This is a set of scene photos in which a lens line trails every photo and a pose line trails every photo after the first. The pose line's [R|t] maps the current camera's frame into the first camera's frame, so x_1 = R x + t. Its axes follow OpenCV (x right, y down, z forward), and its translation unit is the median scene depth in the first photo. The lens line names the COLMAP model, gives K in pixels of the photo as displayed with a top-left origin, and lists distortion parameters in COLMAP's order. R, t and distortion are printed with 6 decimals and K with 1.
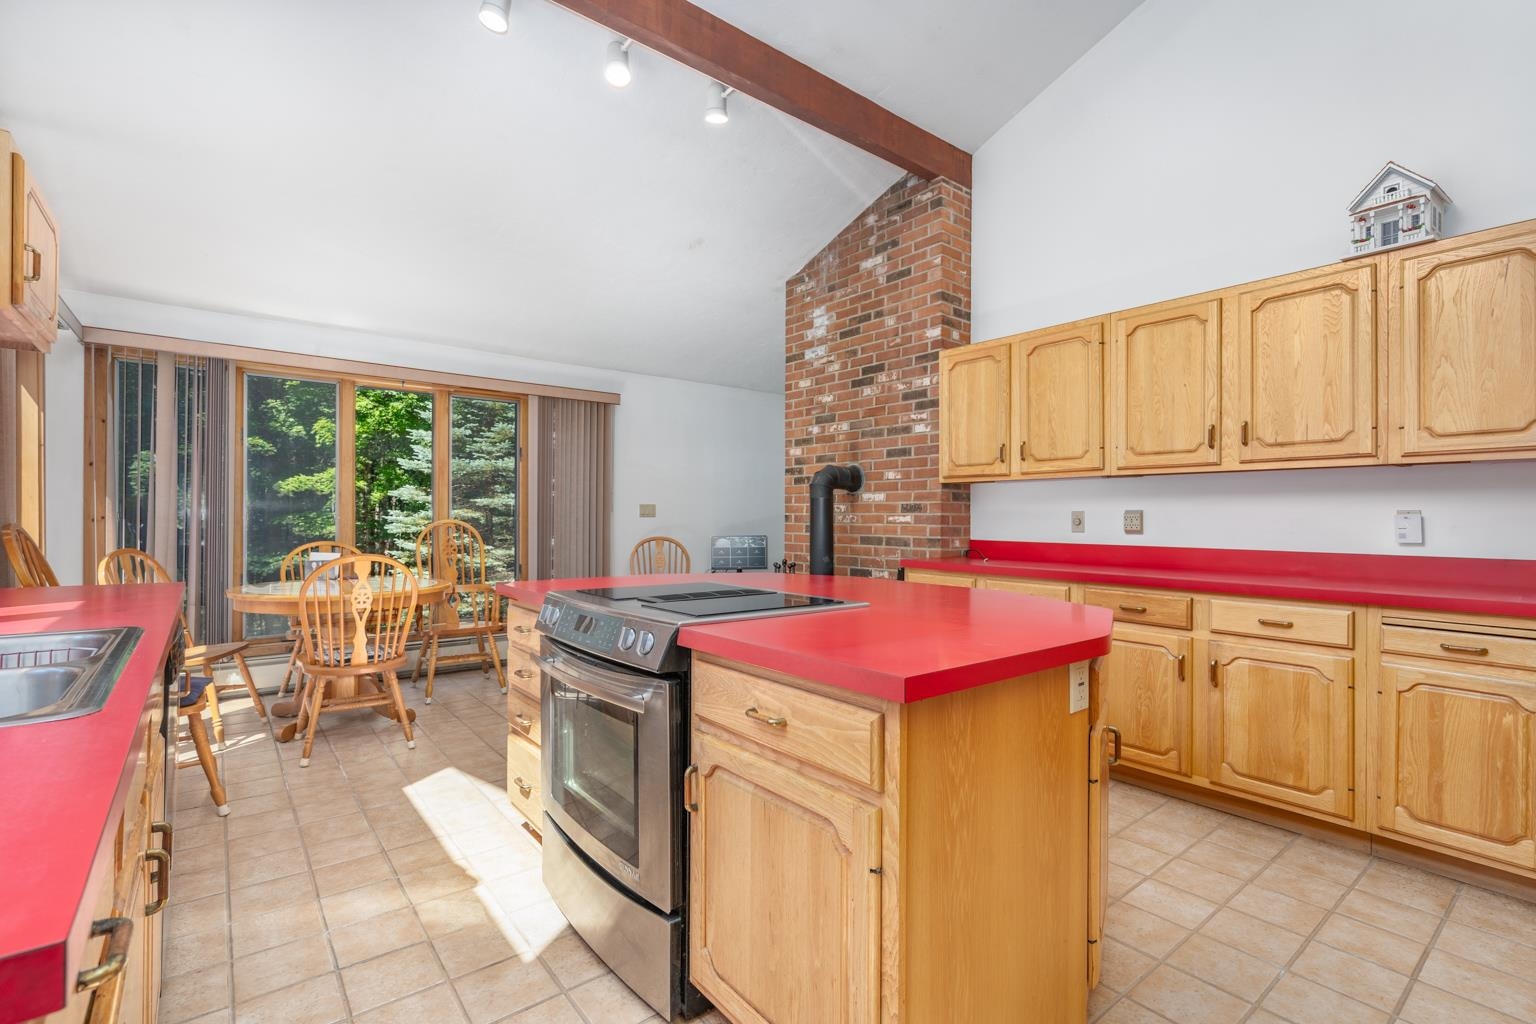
lens RADIAL K [[702.6, 0, 768.0], [0, 702.6, 512.0], [0, 0, 1]] dist [-0.004102, 0.000049]
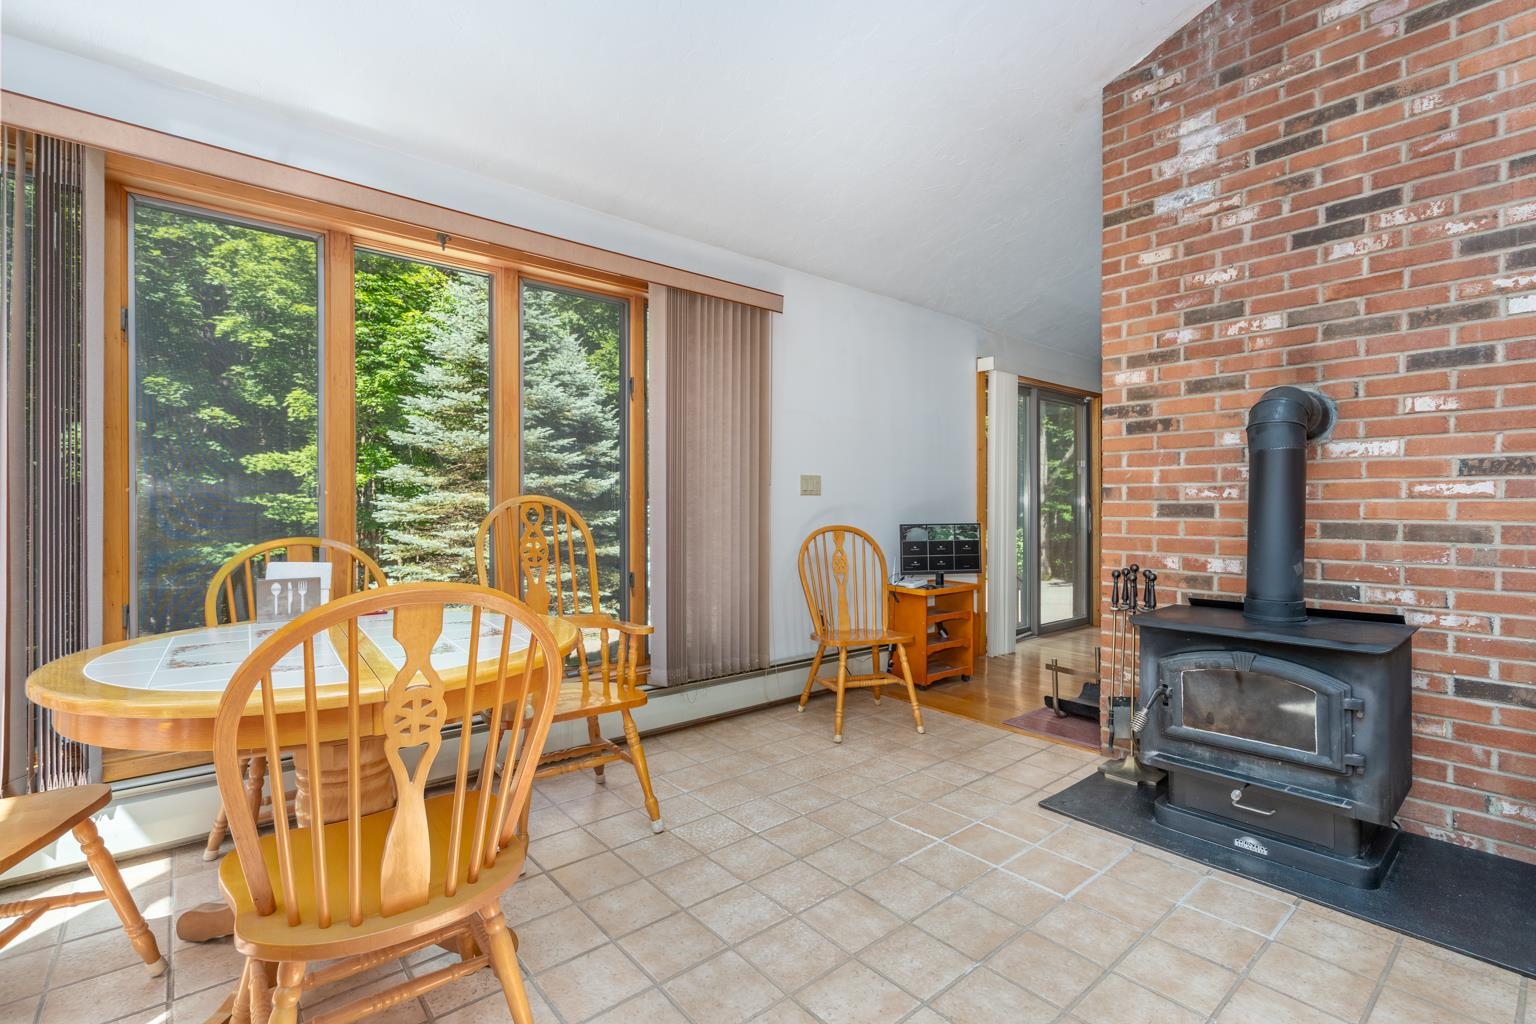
lens RADIAL K [[698.1, 0, 768.0], [0, 698.1, 512.0], [0, 0, 1]] dist [-0.027037, 0.014897]
pose [[0.999534, -0.002899, 0.030391, -0.282928], [0.002402, 0.999863, 0.016377, 0.015111], [-0.030434, -0.016296, 0.999404, 0.449434]]
